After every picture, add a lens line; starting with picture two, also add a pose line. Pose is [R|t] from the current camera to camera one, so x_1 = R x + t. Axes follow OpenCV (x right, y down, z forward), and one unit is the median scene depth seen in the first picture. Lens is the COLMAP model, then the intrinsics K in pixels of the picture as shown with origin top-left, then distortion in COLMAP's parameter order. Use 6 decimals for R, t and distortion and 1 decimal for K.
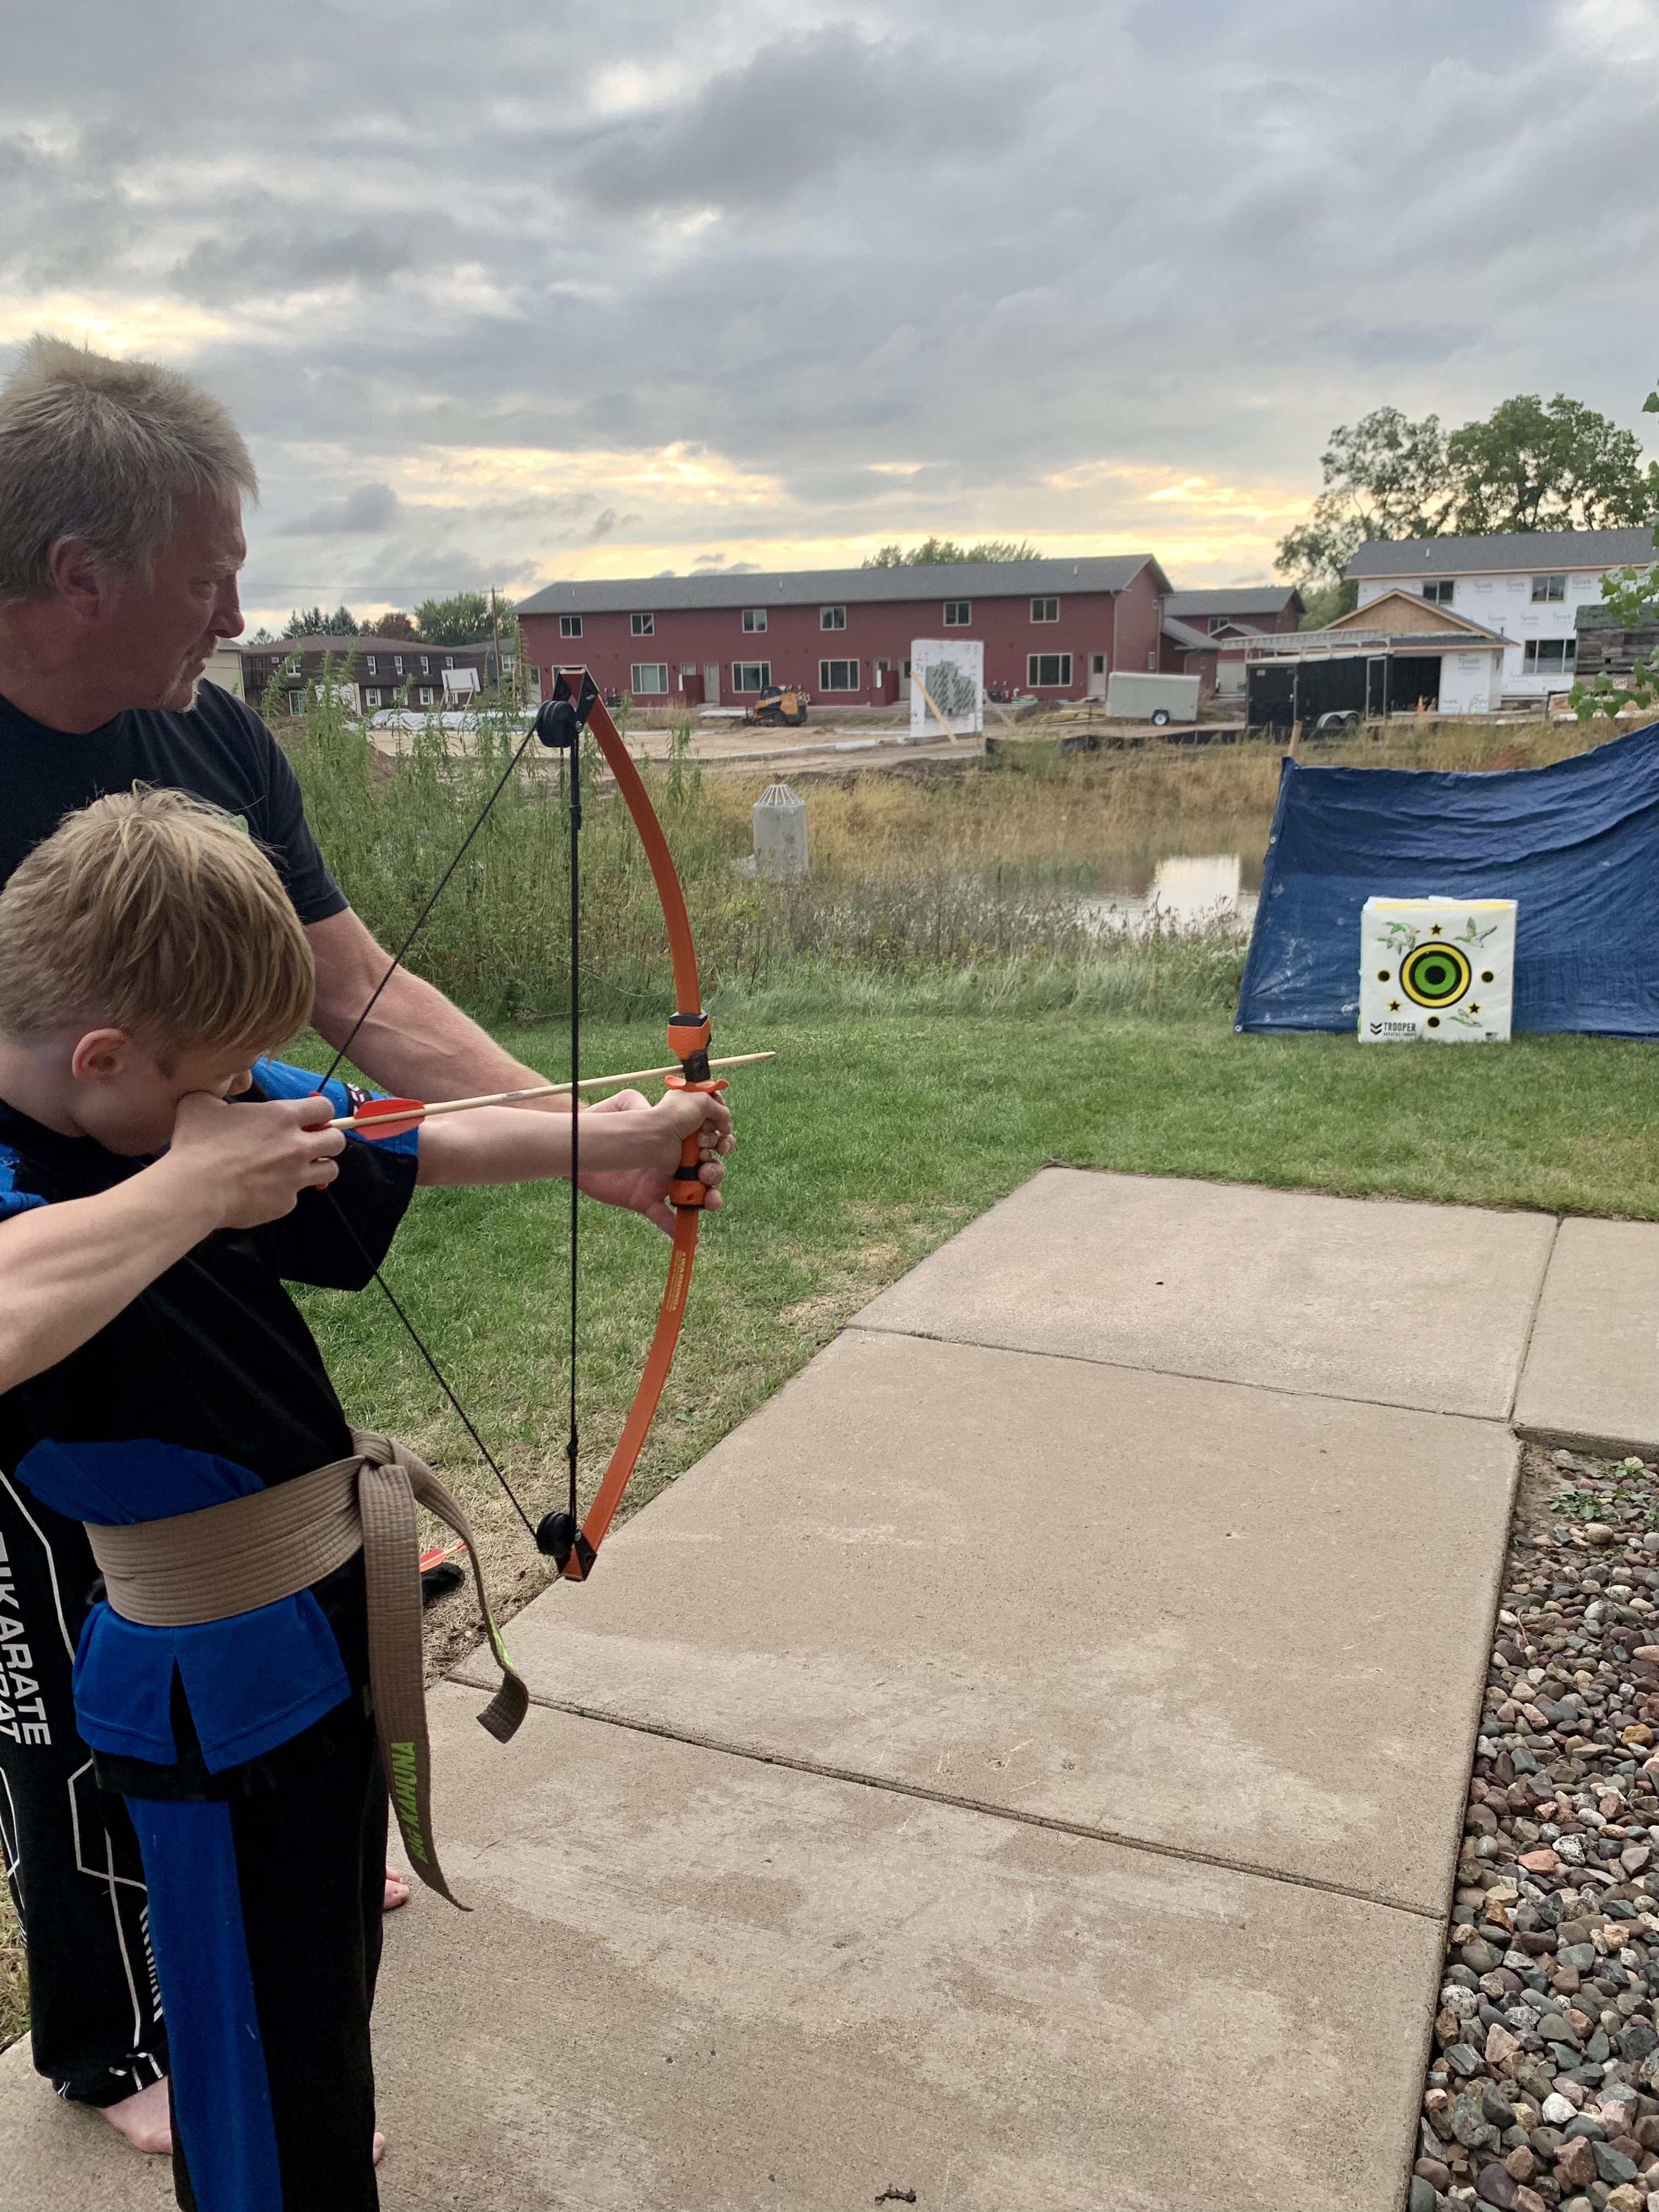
lens RADIAL K [[1905.1, 0, 829.5], [0, 1905.1, 1106.0], [0, 0, 1]] dist [0.044878, -0.086993]
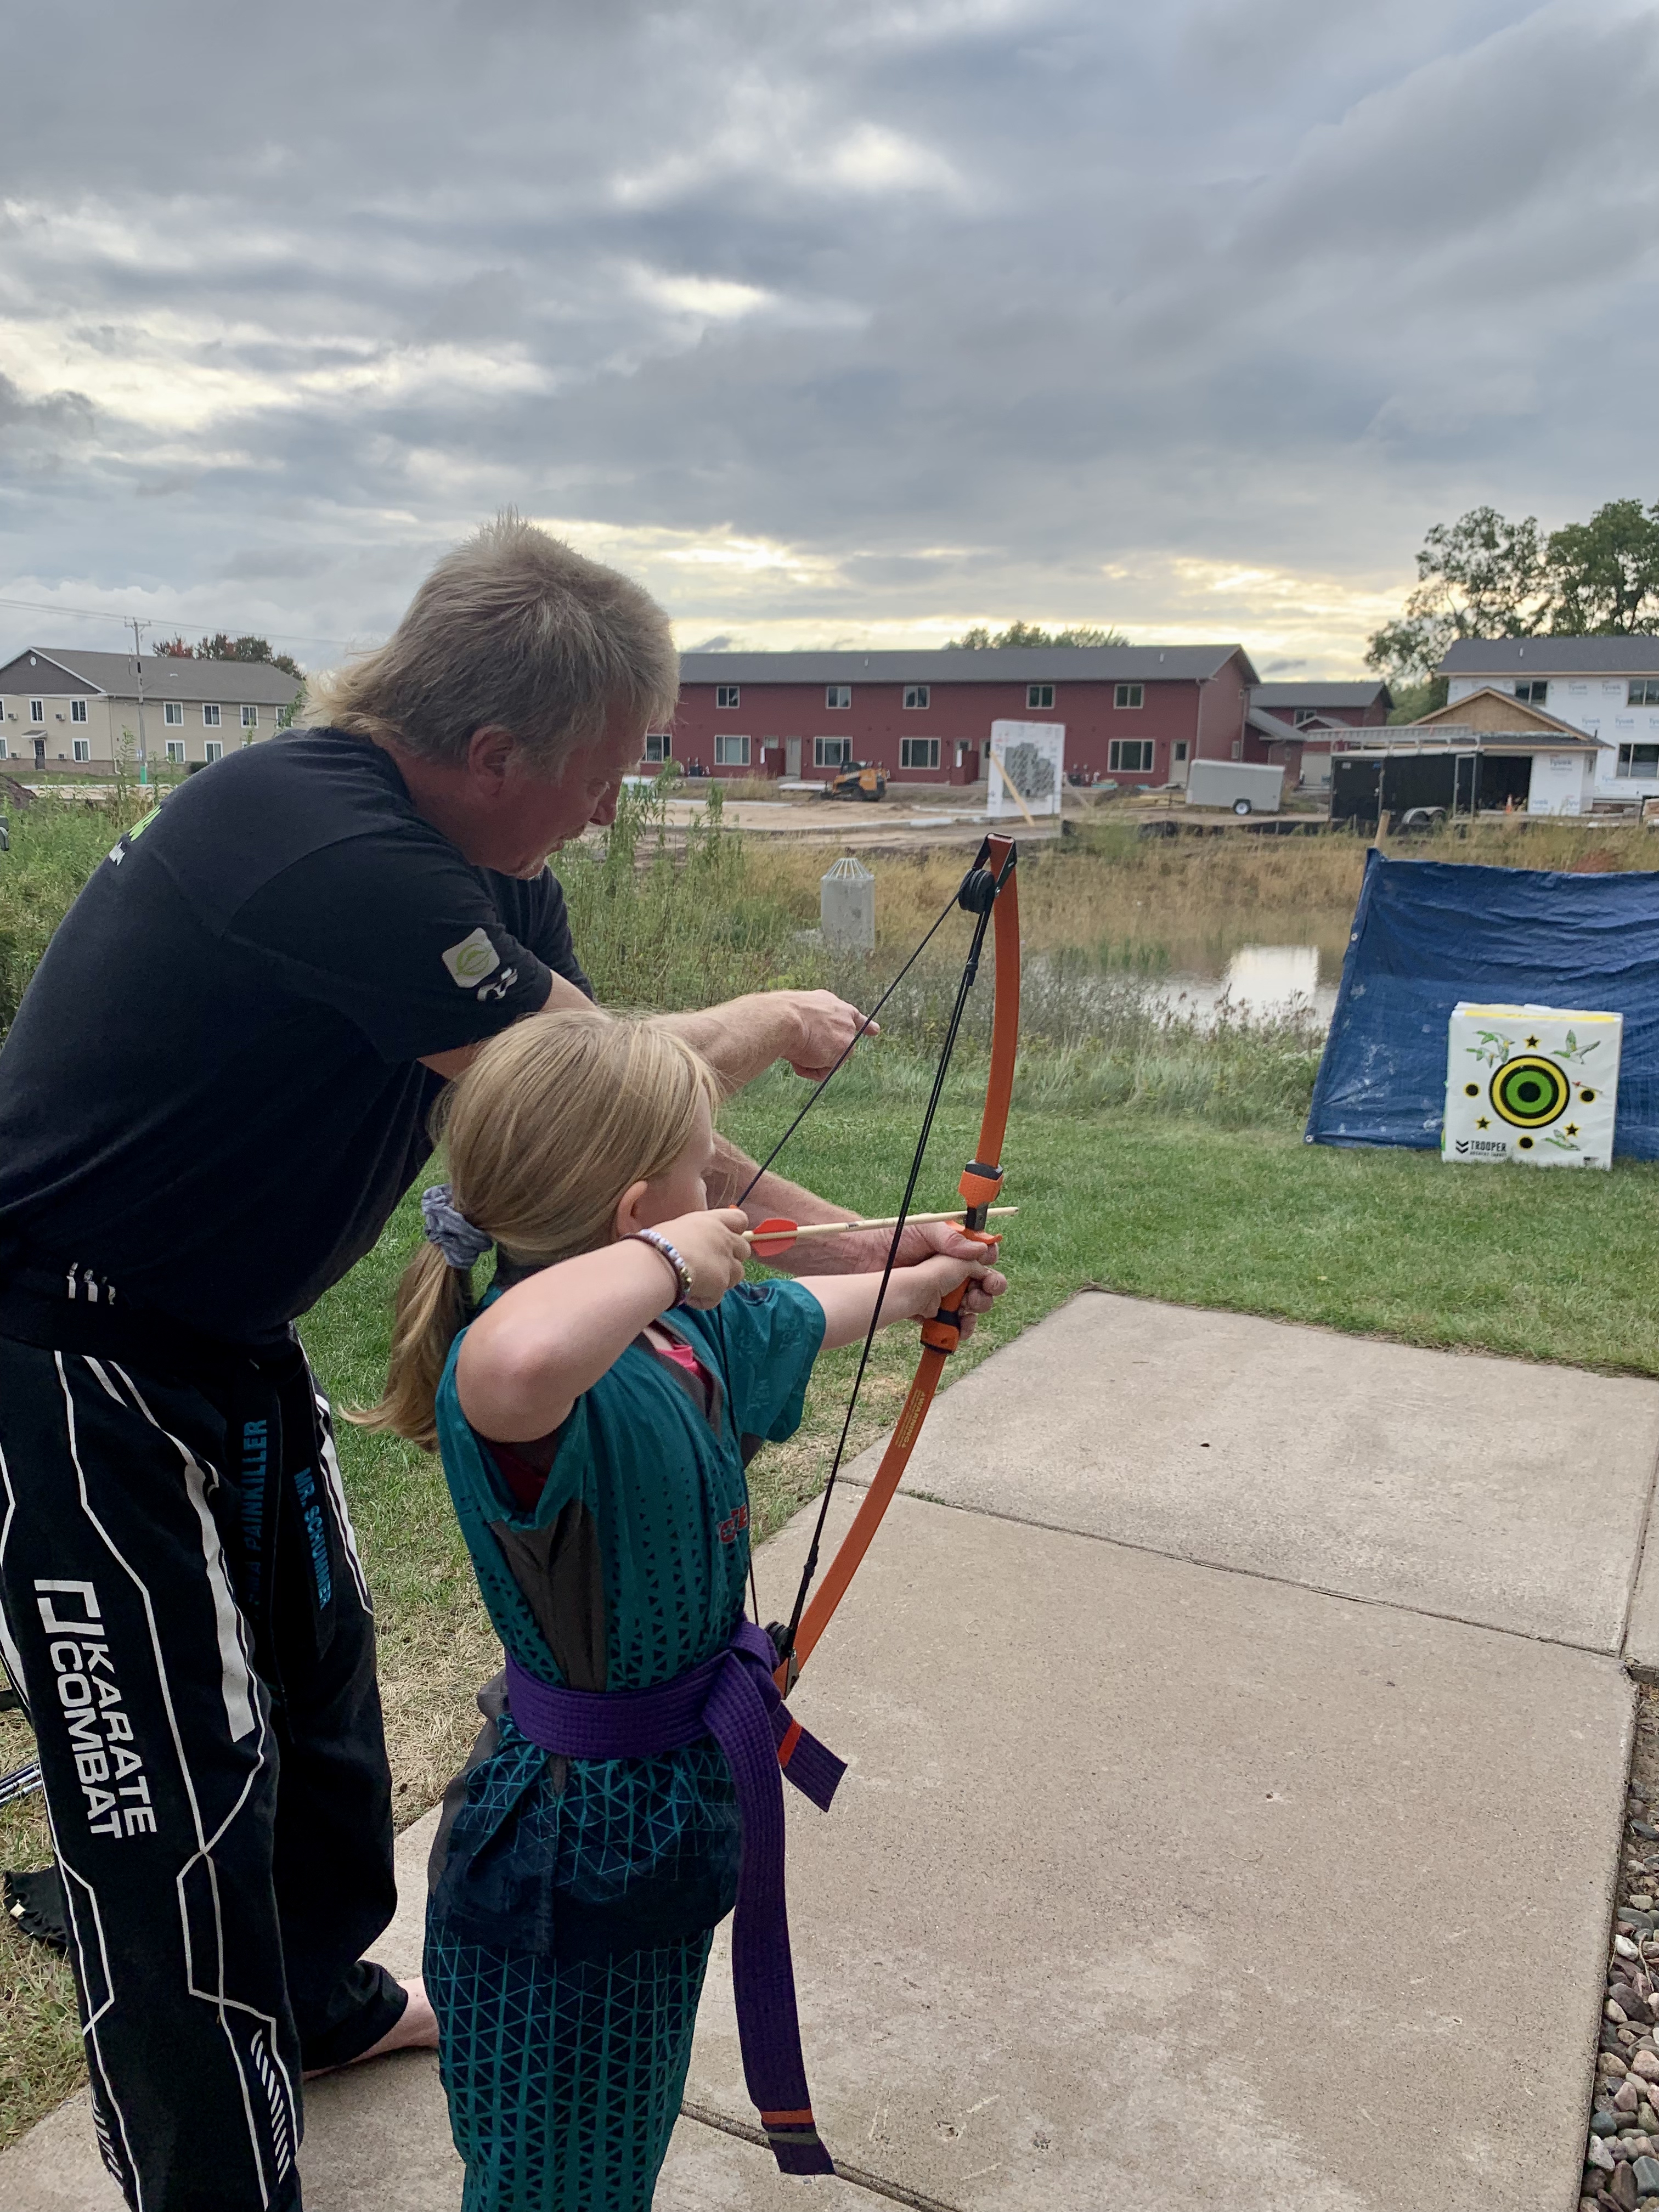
lens RADIAL K [[1706.8, 0, 829.5], [0, 1706.8, 1106.0], [0, 0, 1]] dist [0.008447, -0.002443]
pose [[0.996945, 0.047854, -0.061728, 0.026862], [-0.049396, 0.998498, -0.023702, -0.020278], [0.060501, 0.026679, 0.997812, 0.129082]]
